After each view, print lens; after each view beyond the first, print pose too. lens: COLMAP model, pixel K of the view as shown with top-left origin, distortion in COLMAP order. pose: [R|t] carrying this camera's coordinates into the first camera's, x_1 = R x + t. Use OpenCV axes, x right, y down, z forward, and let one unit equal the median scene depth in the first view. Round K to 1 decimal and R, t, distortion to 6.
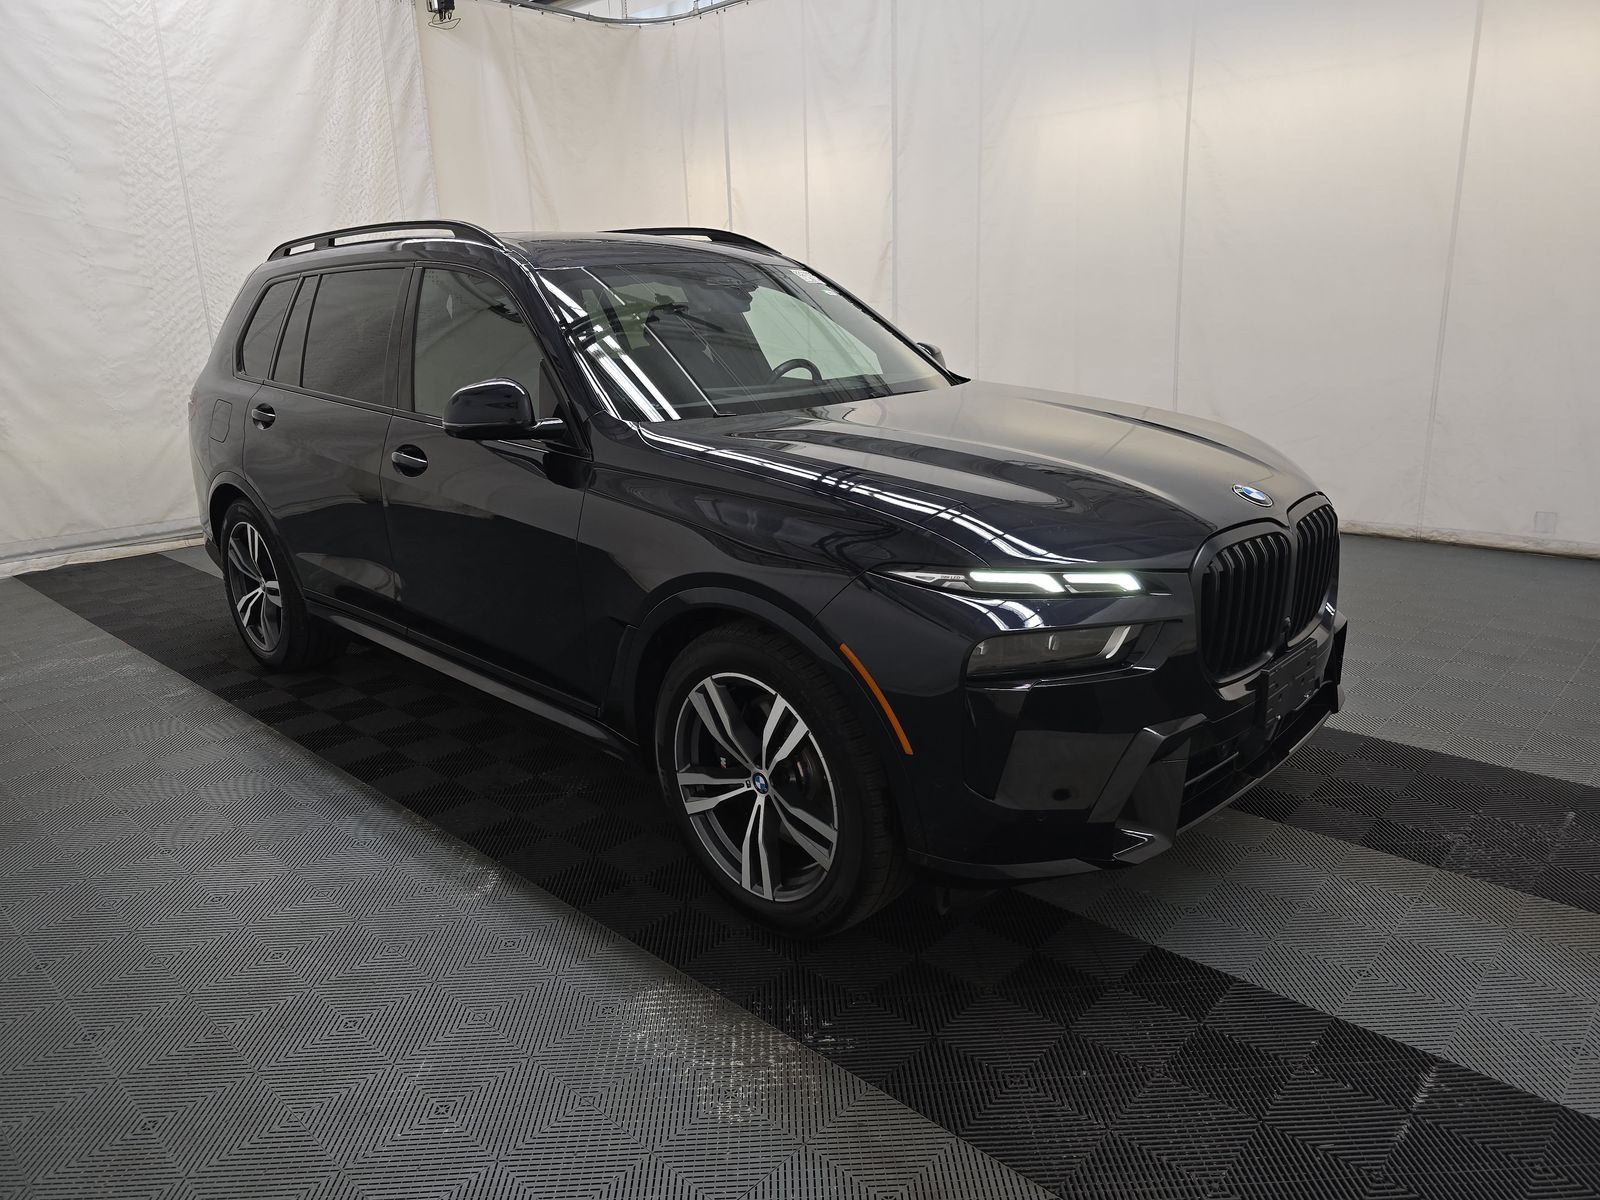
lens RADIAL K [[1077.8, 0, 788.5], [0, 1077.8, 593.4], [0, 0, 1]] dist [0.037685, -0.025680]
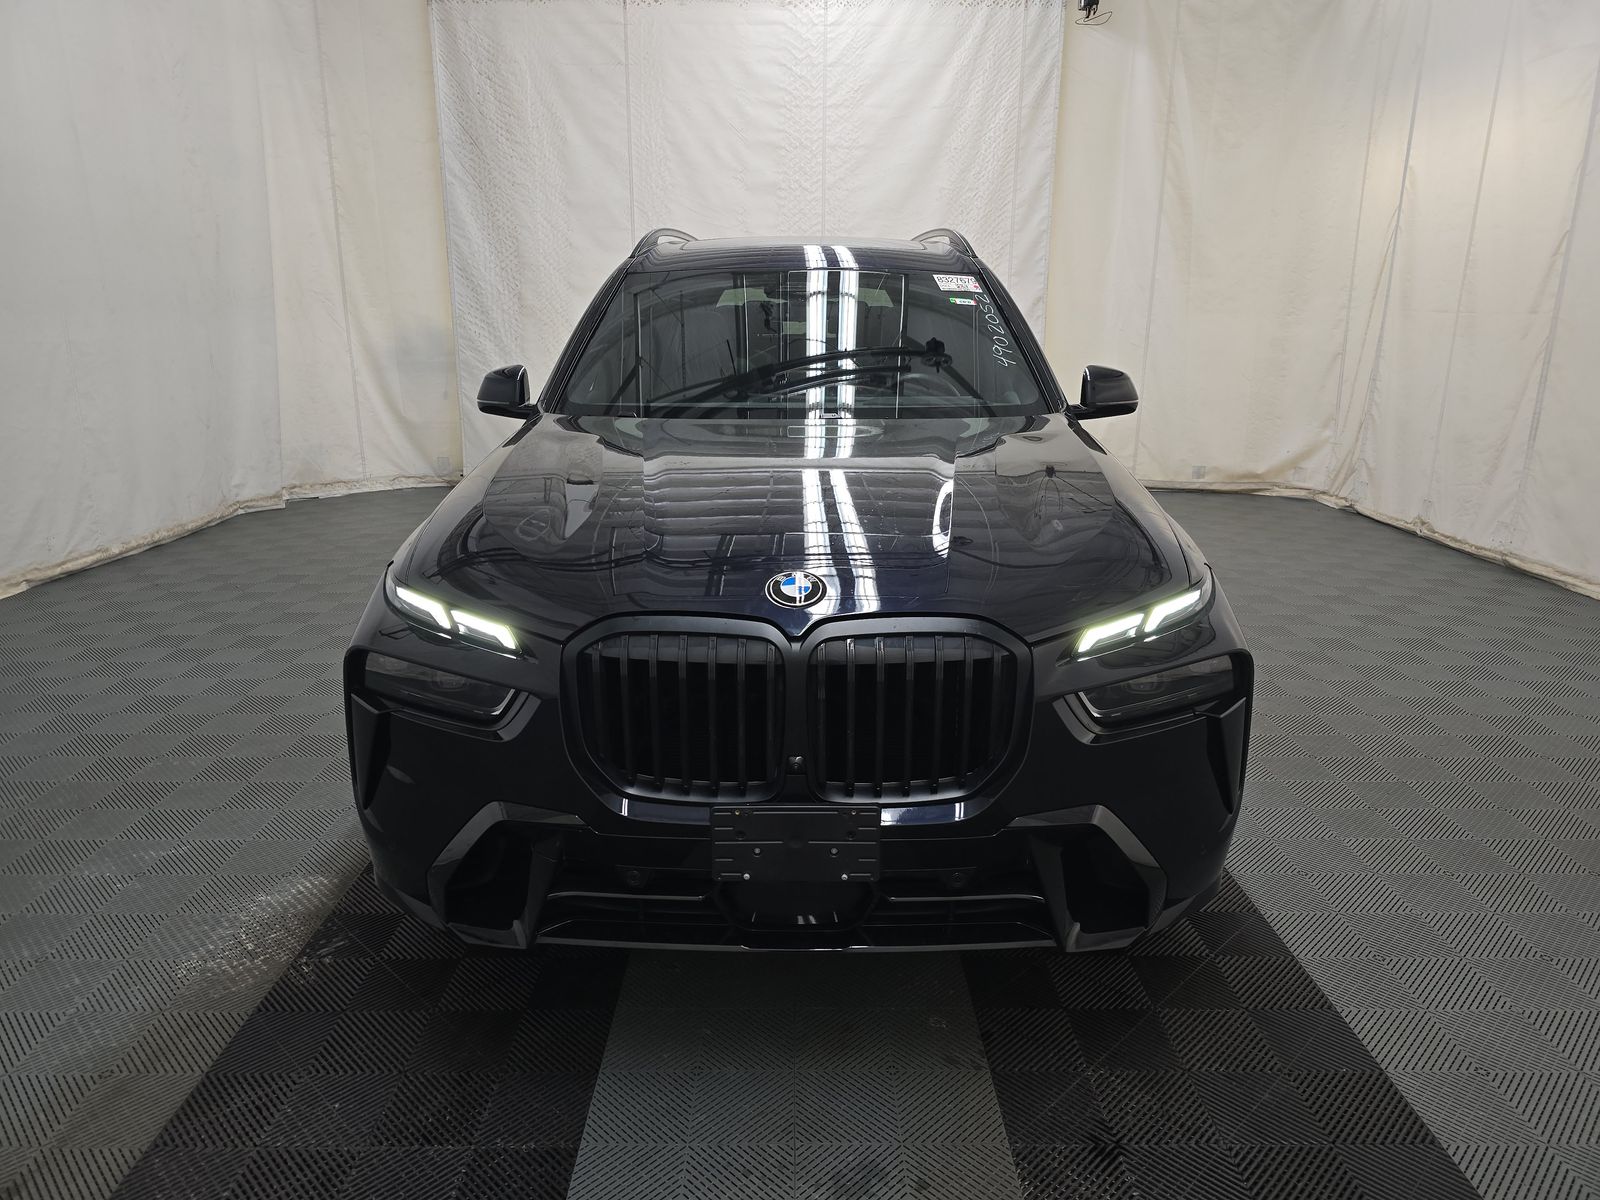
lens RADIAL K [[1077.8, 0, 809.9], [0, 1077.8, 597.6], [0, 0, 1]] dist [0.037685, -0.025680]
pose [[0.691144, 0.221048, -0.688082, 0.345781], [-0.213464, 0.972038, 0.097856, -0.057946], [0.690473, 0.079248, 0.719004, 0.166340]]
